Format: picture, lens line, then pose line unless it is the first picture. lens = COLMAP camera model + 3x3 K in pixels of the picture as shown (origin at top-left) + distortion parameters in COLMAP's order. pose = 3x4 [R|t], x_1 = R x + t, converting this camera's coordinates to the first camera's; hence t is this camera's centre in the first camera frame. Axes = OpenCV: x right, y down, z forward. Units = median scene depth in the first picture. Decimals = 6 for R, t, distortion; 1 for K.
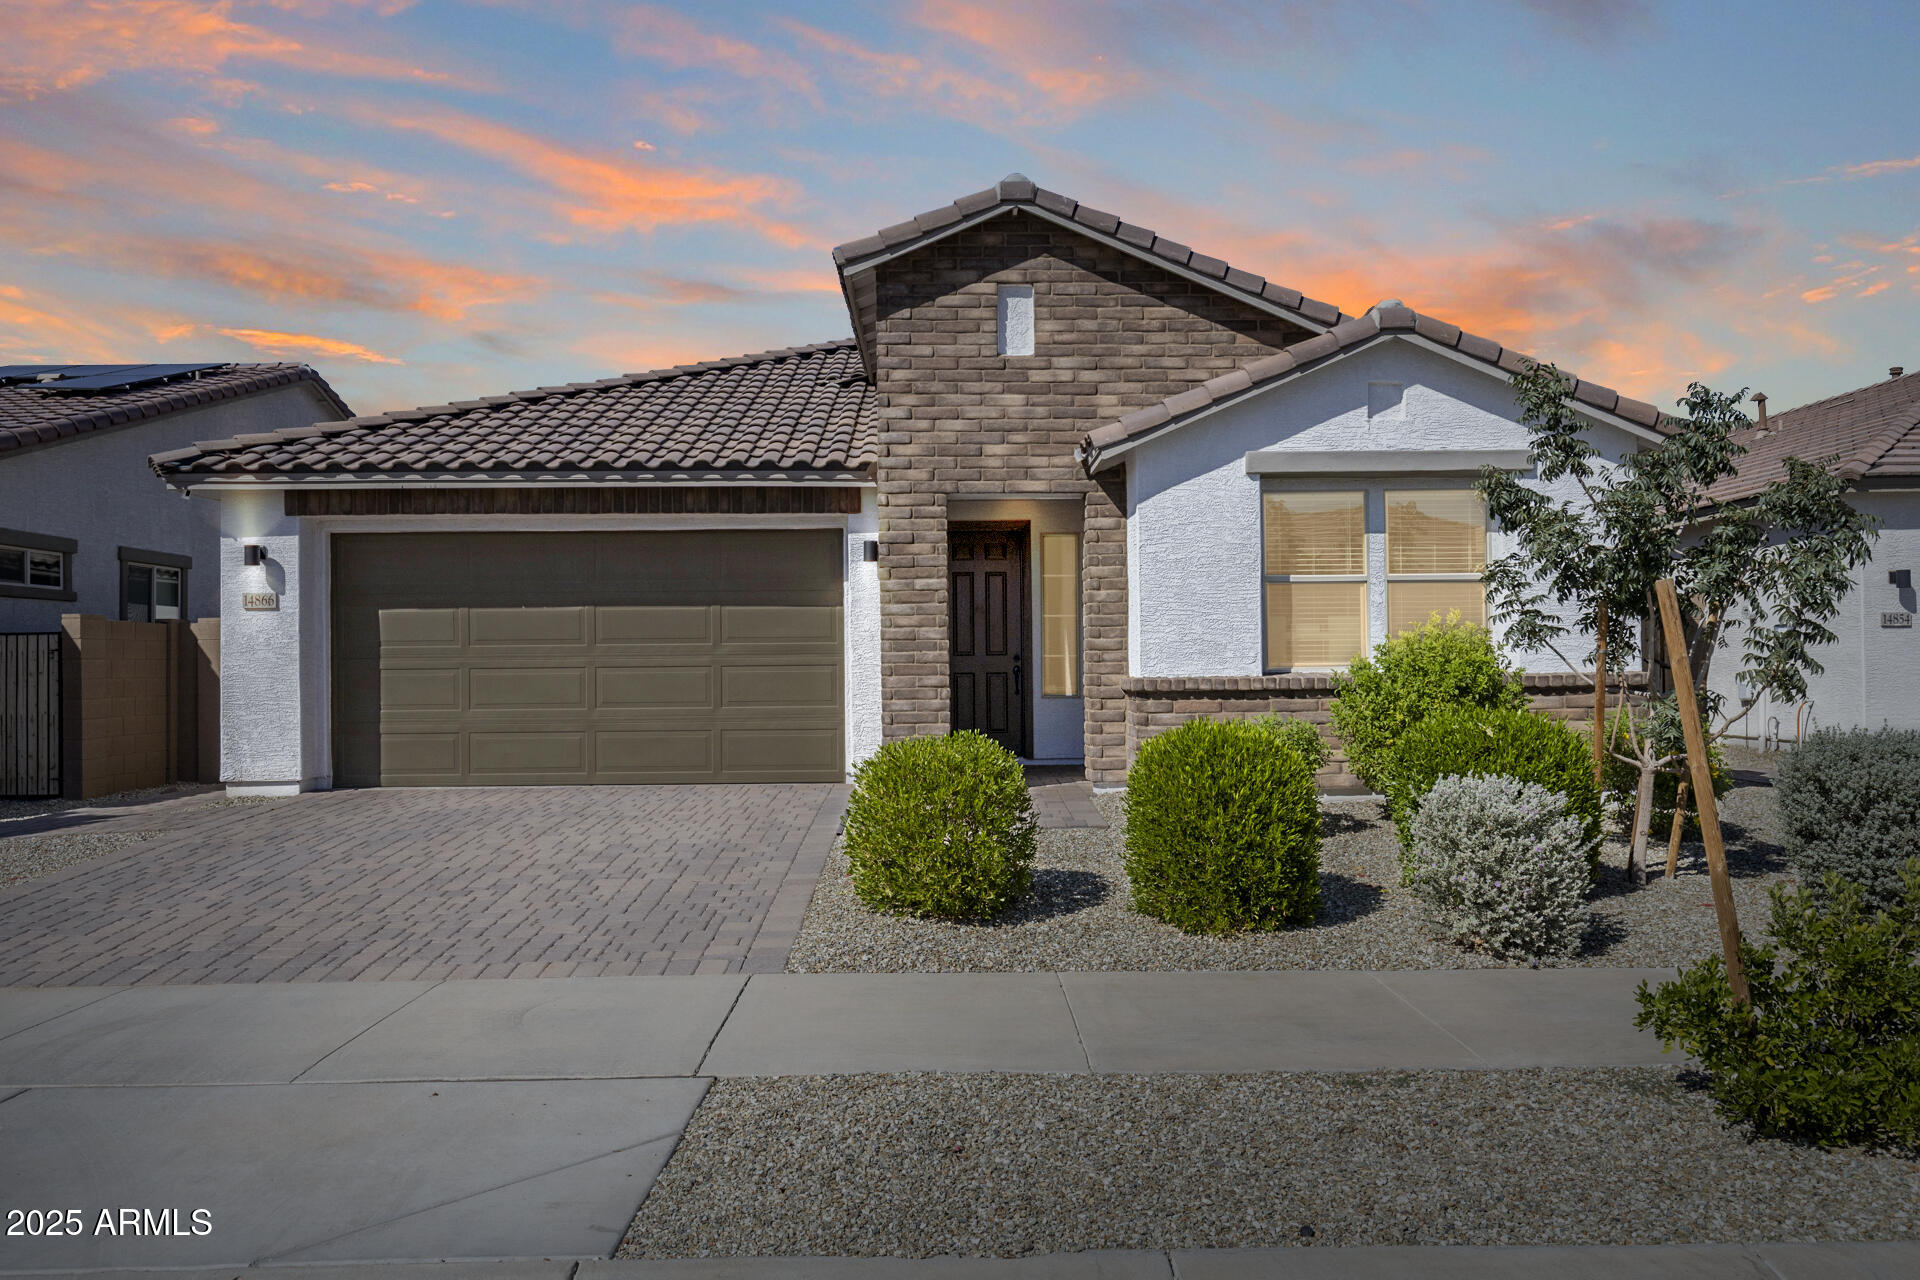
lens RADIAL K [[867.7, 0, 960.0], [0, 867.7, 640.0], [0, 0, 1]] dist [0.011074, 0.000310]
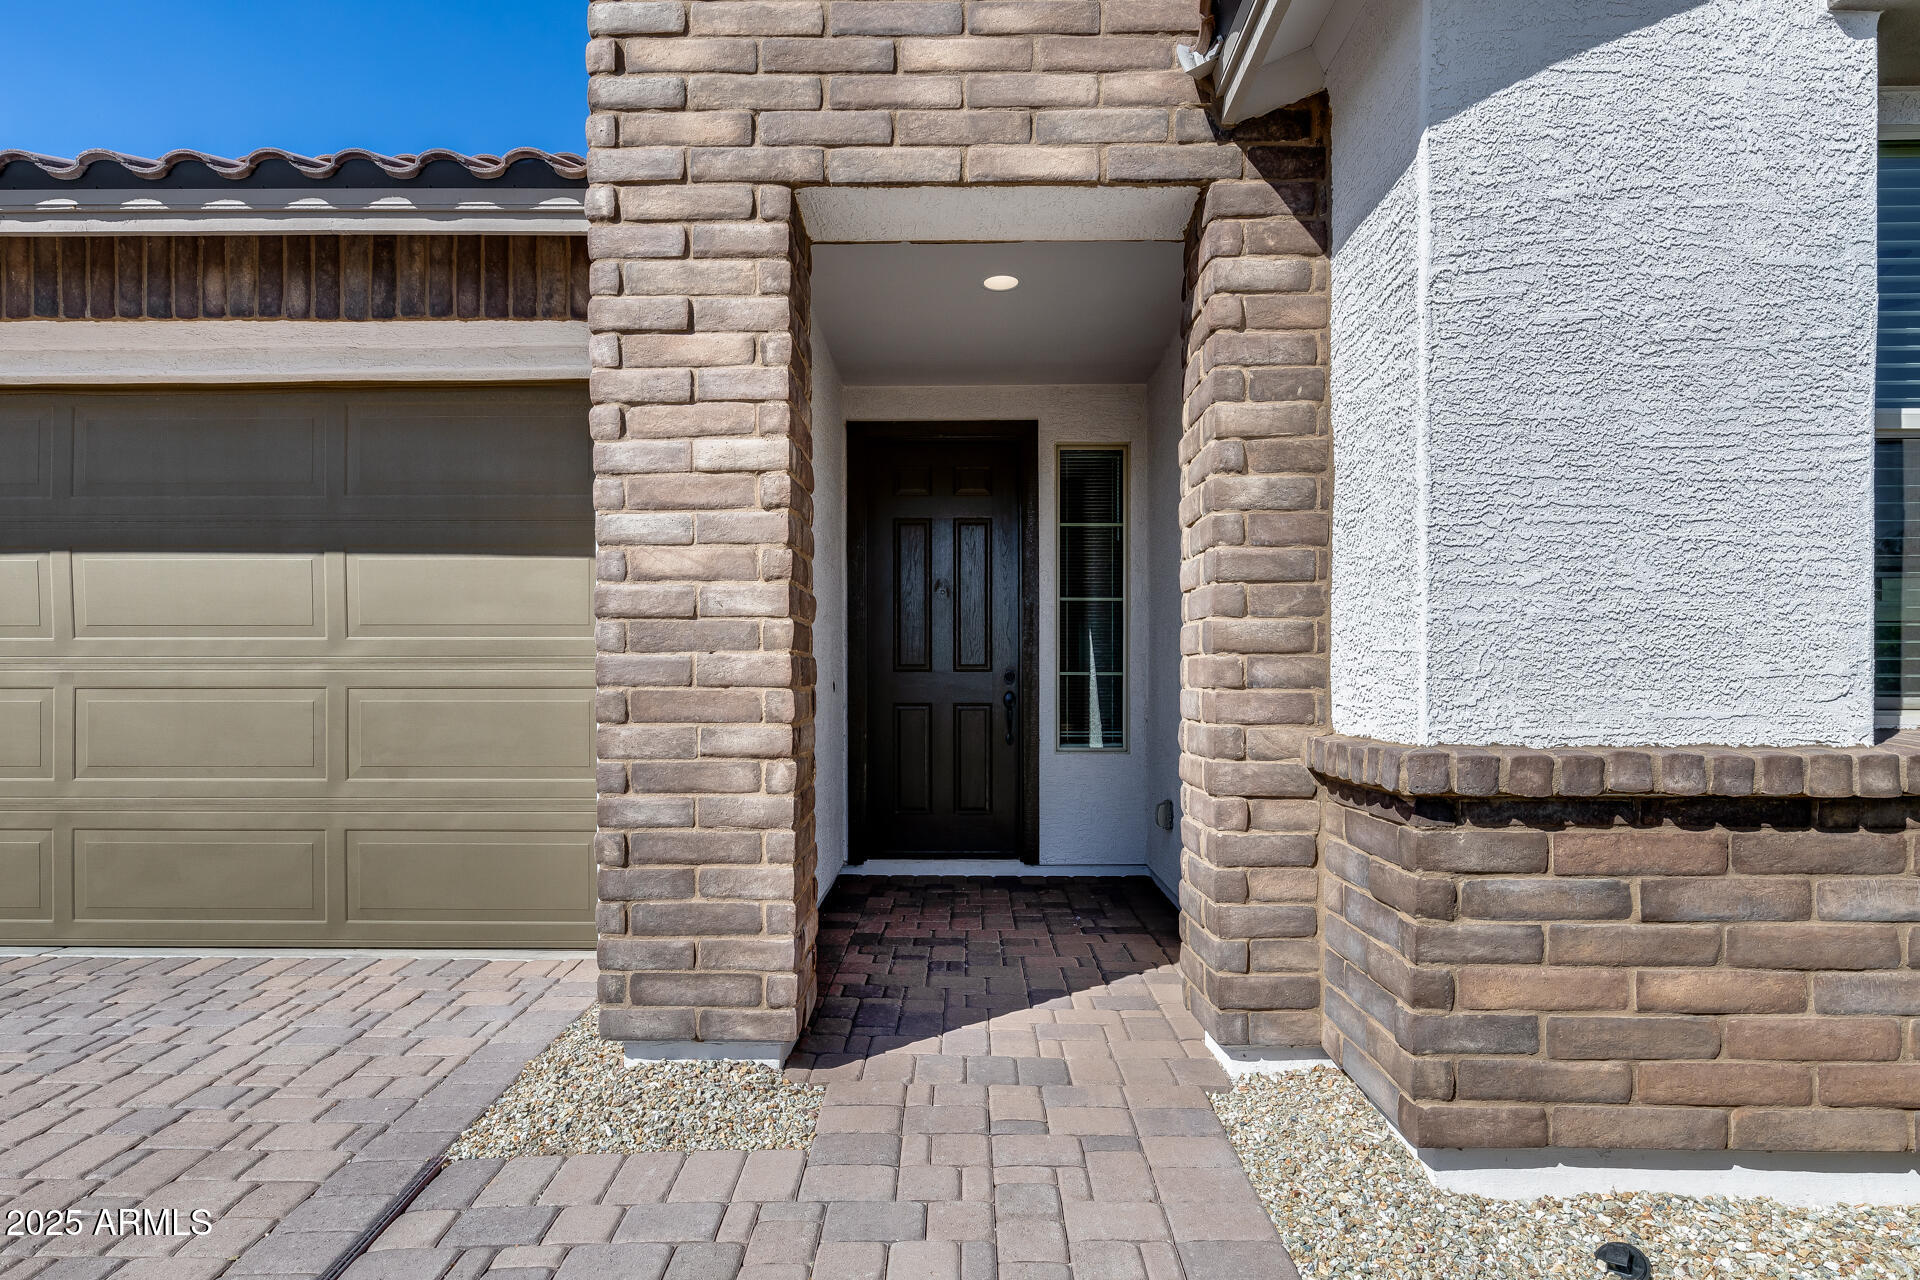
lens RADIAL K [[827.8, 0, 935.0], [0, 827.8, 673.9], [0, 0, 1]] dist [0.003170, 0.000206]
pose [[0.999224, 0.009010, -0.038341, 0.054057], [-0.008432, 0.999849, 0.015208, 0.015963], [0.038472, -0.014873, 0.999149, 0.673808]]
